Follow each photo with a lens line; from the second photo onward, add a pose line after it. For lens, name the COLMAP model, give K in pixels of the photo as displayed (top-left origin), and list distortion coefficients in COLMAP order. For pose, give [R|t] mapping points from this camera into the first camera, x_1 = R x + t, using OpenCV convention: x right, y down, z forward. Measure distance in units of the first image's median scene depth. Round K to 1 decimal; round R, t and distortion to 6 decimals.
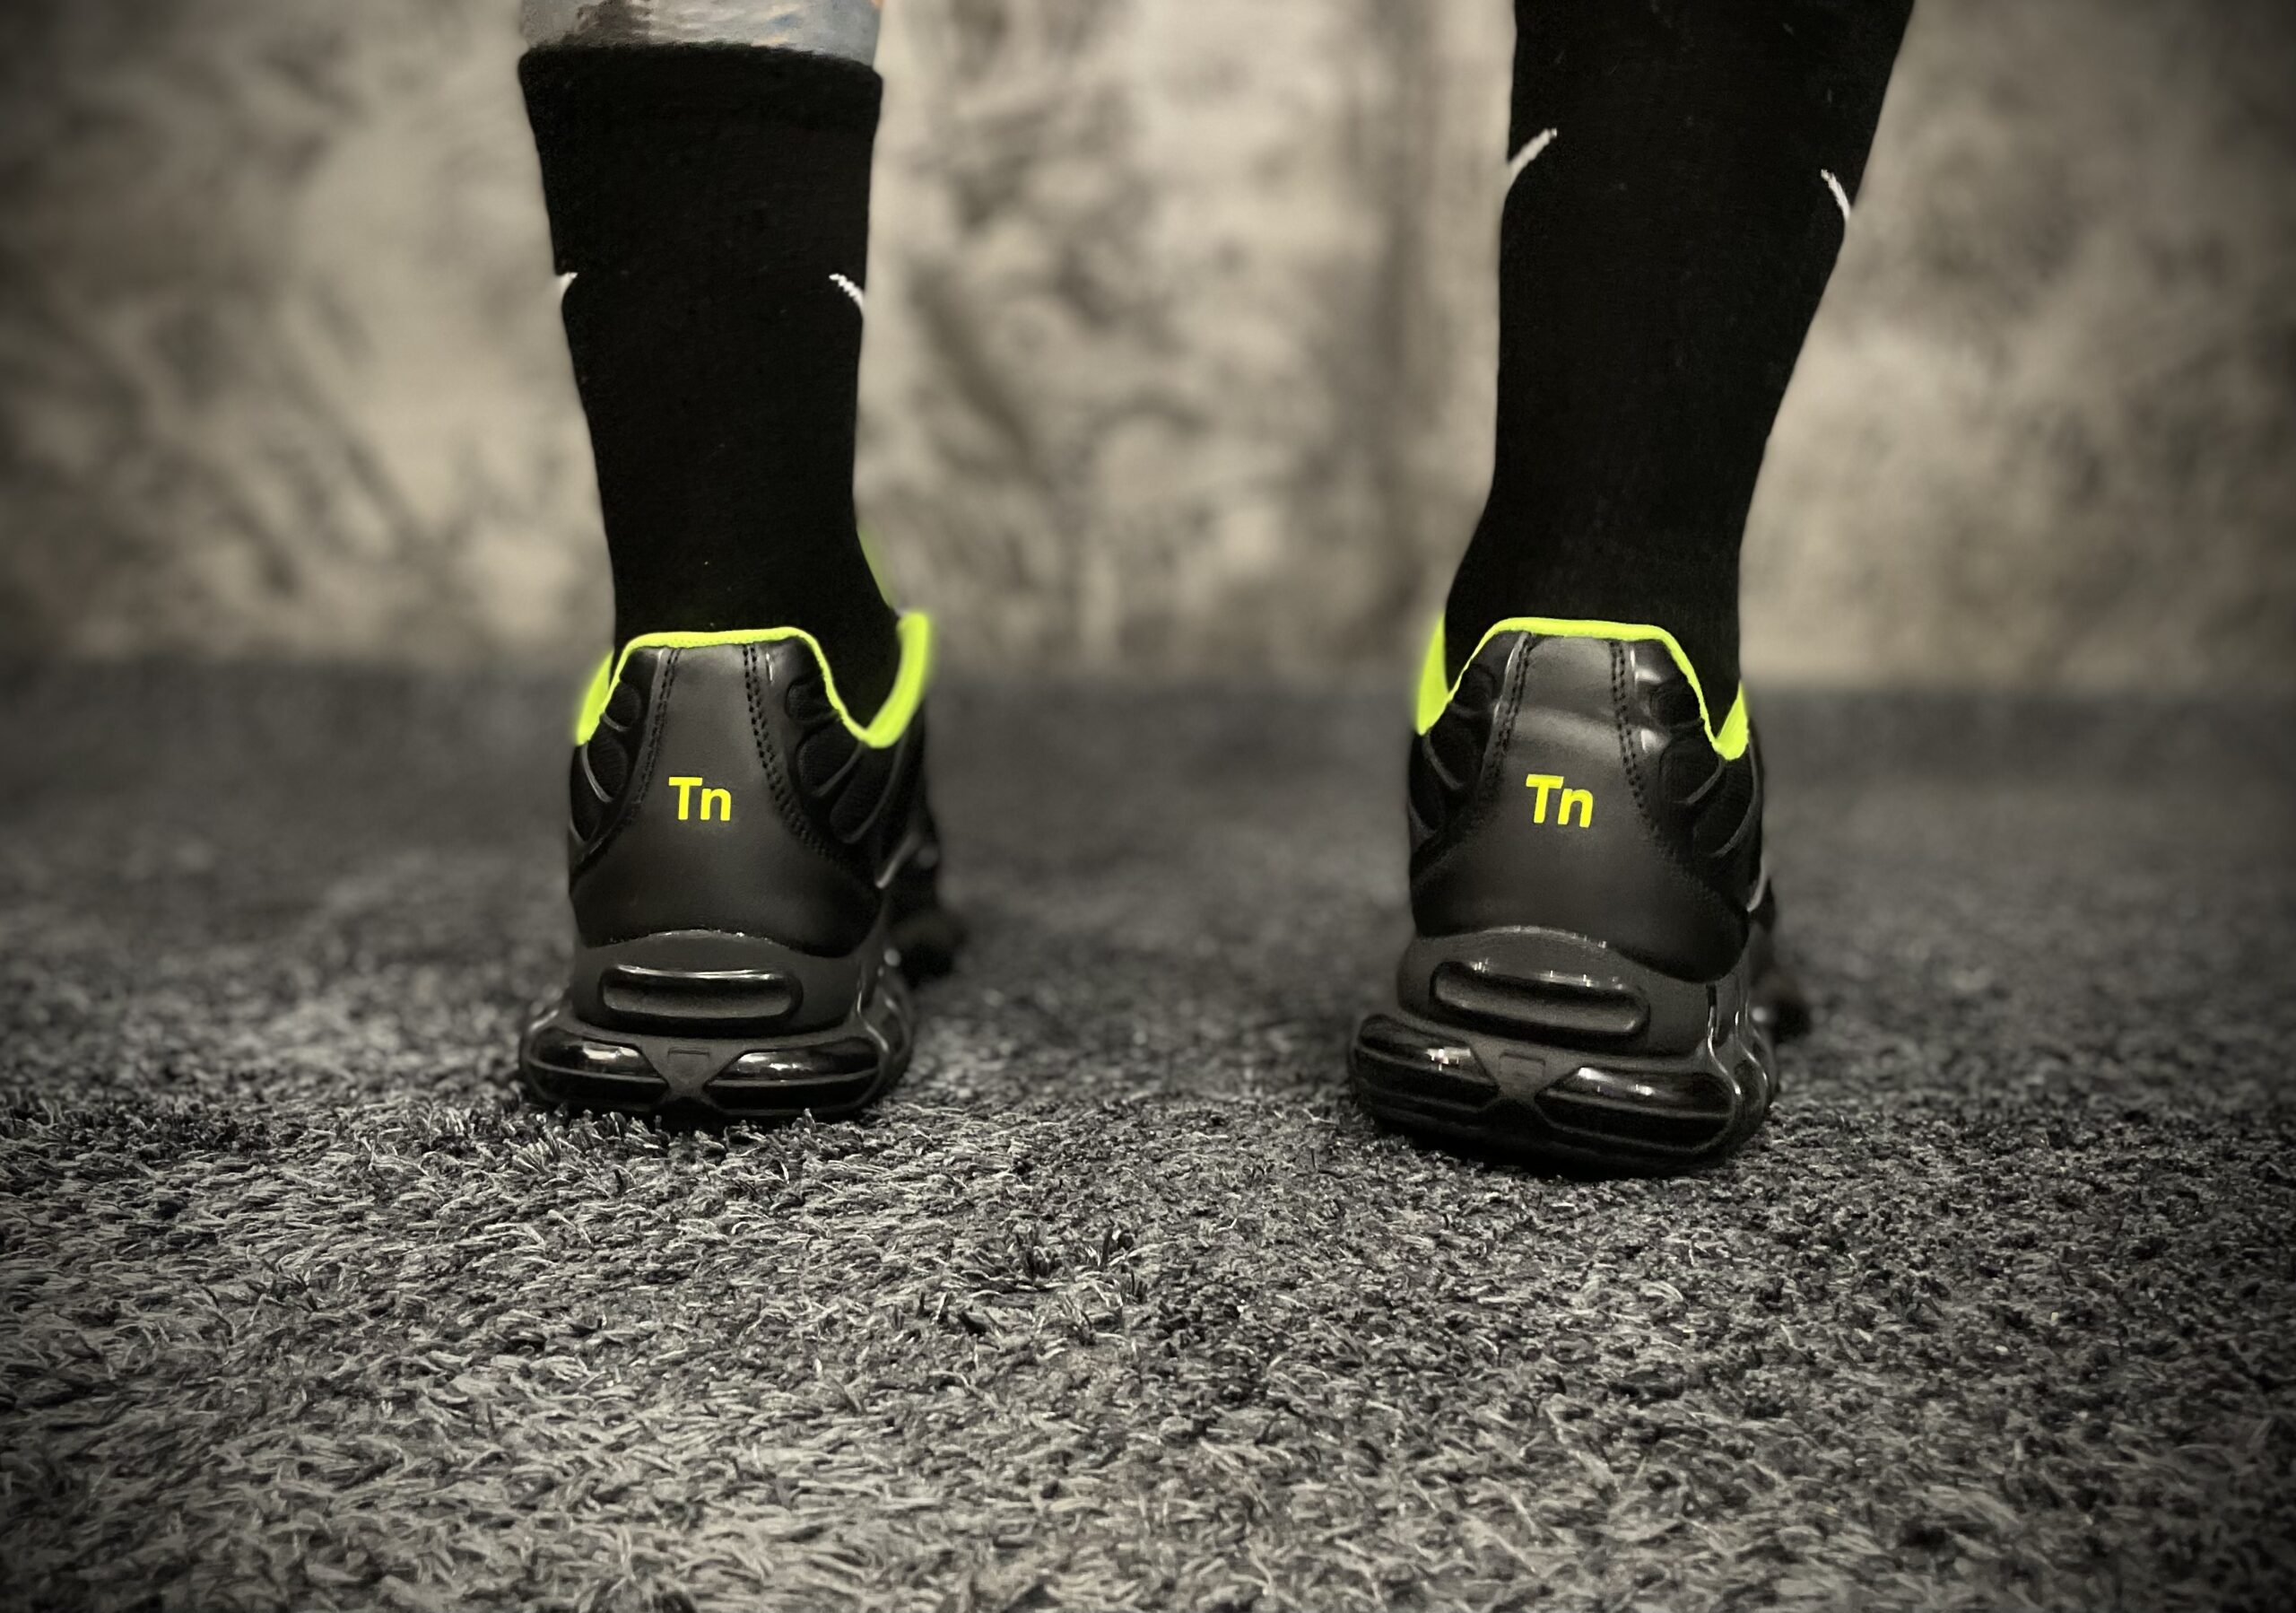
lens RADIAL K [[1862.6, 0, 1097.2], [0, 1862.6, 819.8], [0, 0, 1]] dist [0.020769, -0.023699]
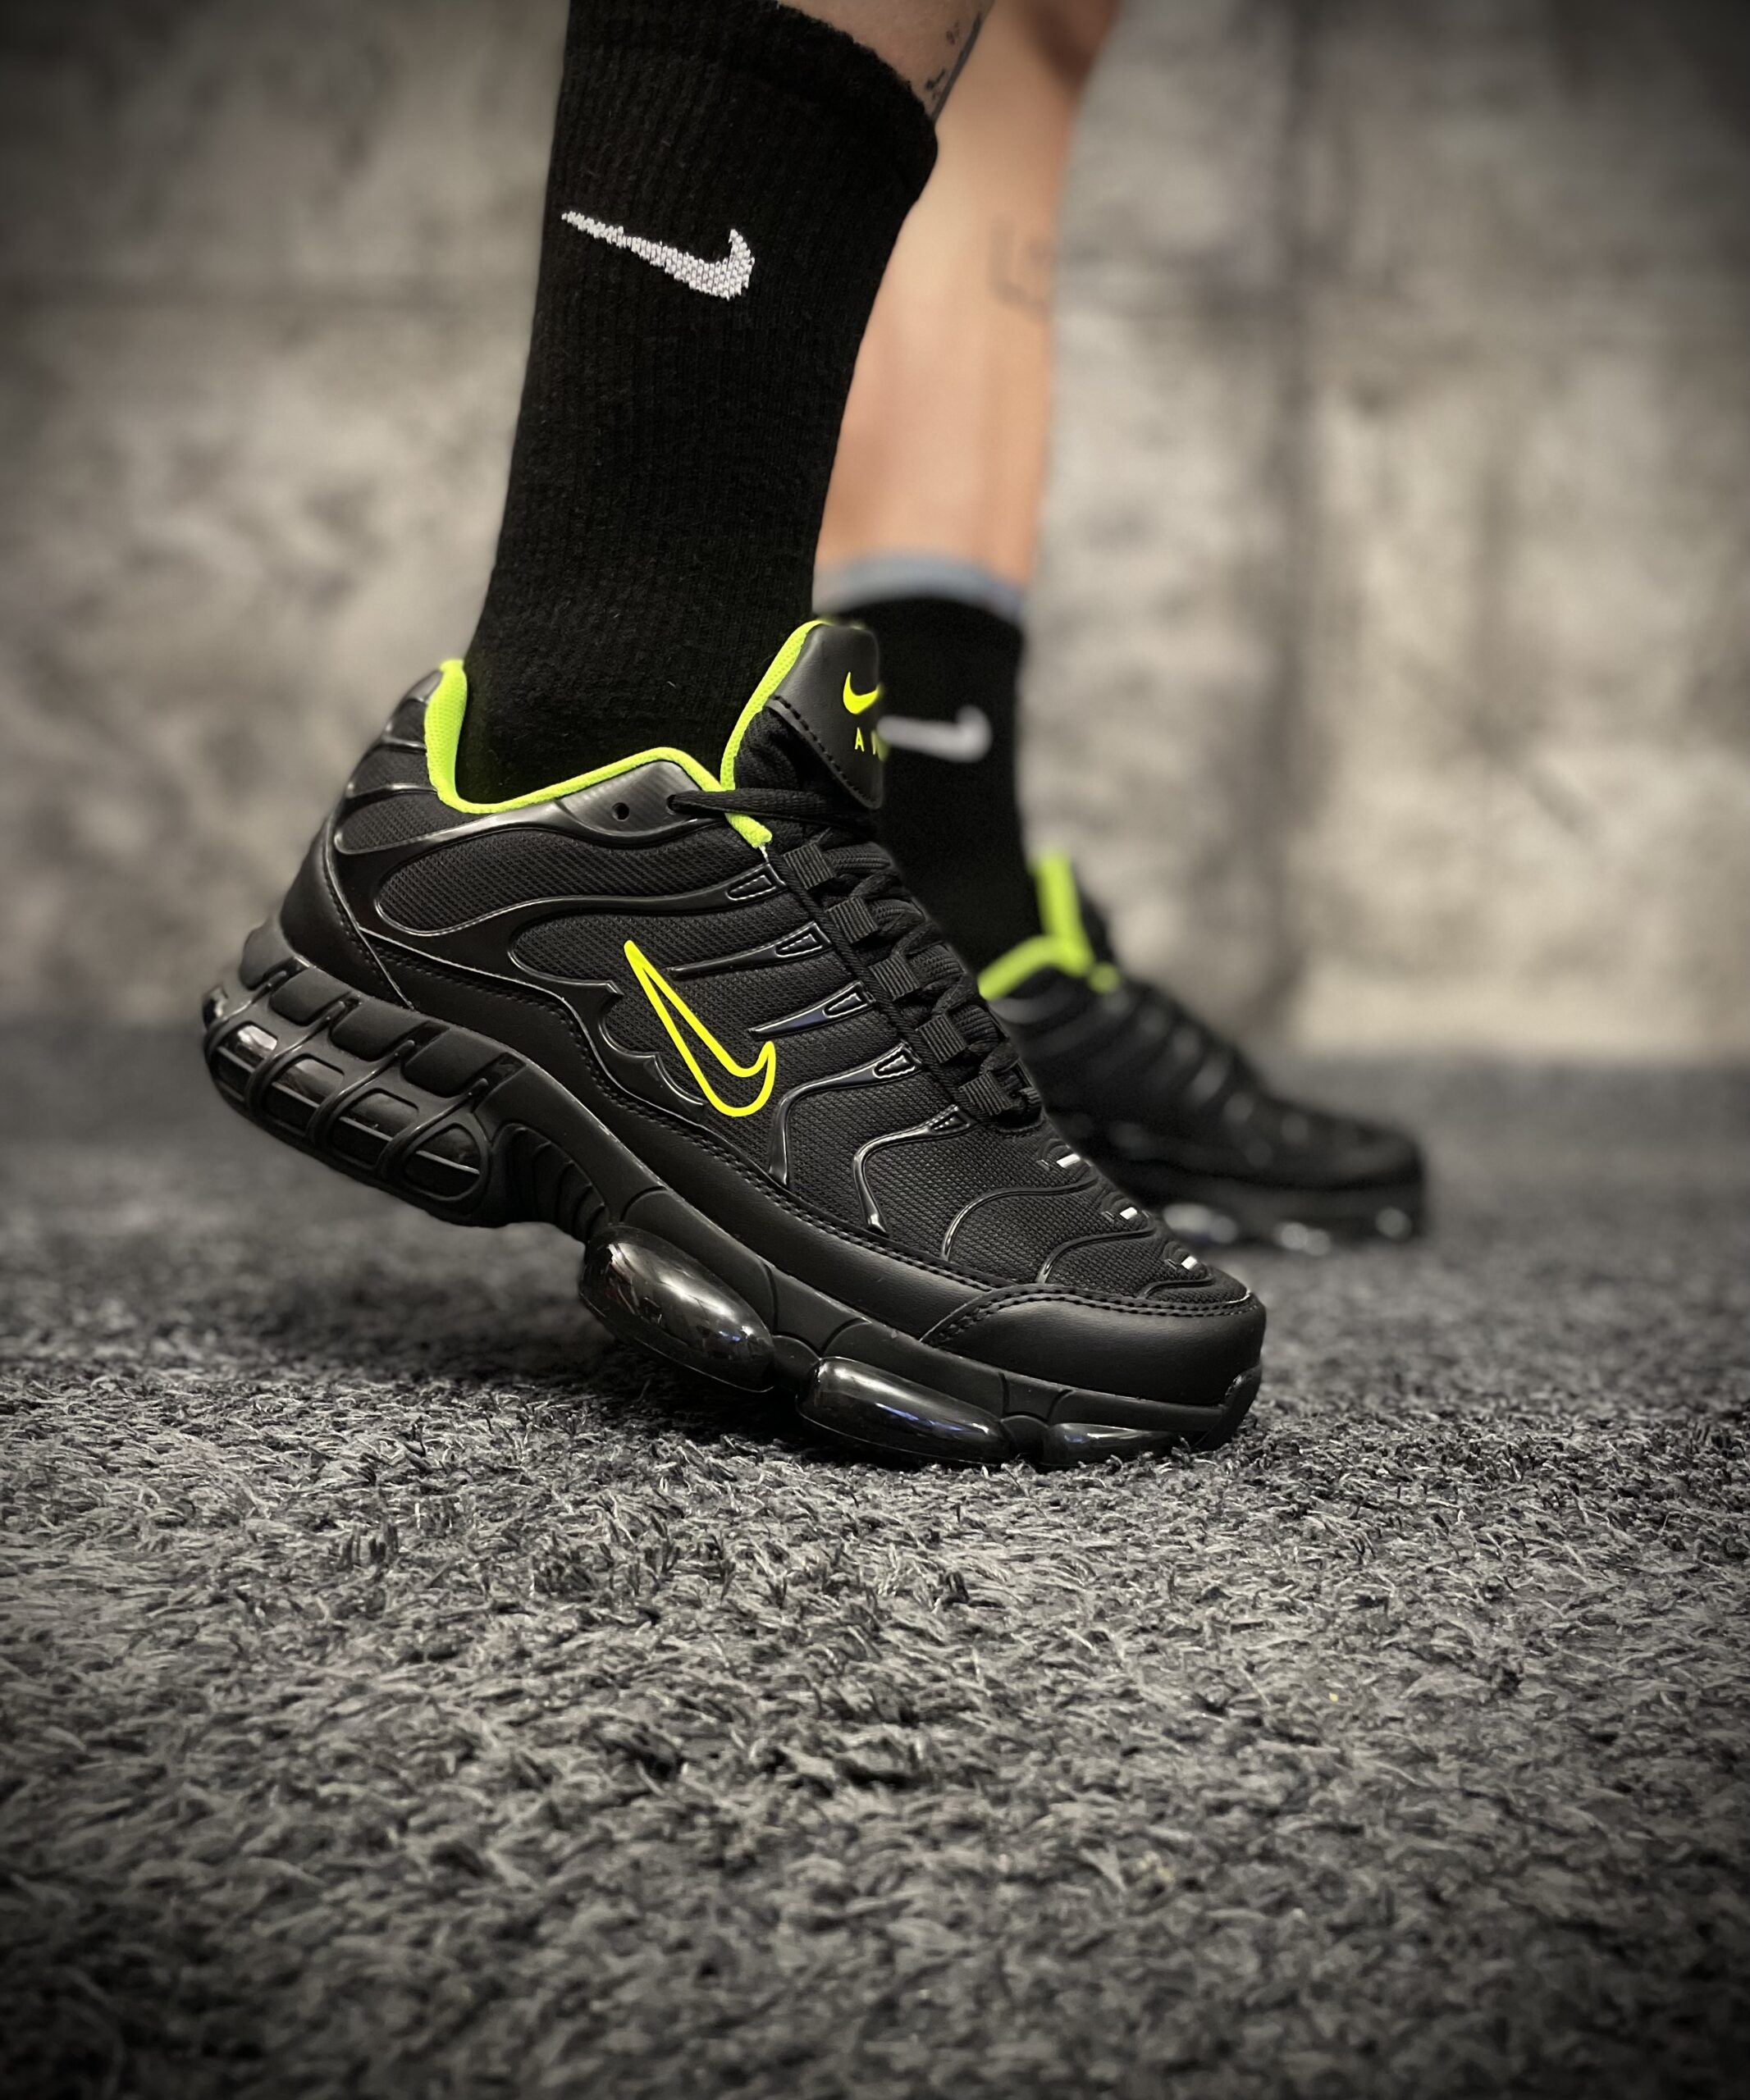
lens RADIAL K [[1739.3, 0, 897.7], [0, 1739.3, 1150.6], [0, 0, 1]] dist [0.025916, -0.024120]
pose [[0.999846, 0.012411, -0.012445, -0.203124], [-0.013008, 0.998709, -0.049095, 0.137750], [0.011820, 0.049249, 0.998717, -0.201537]]
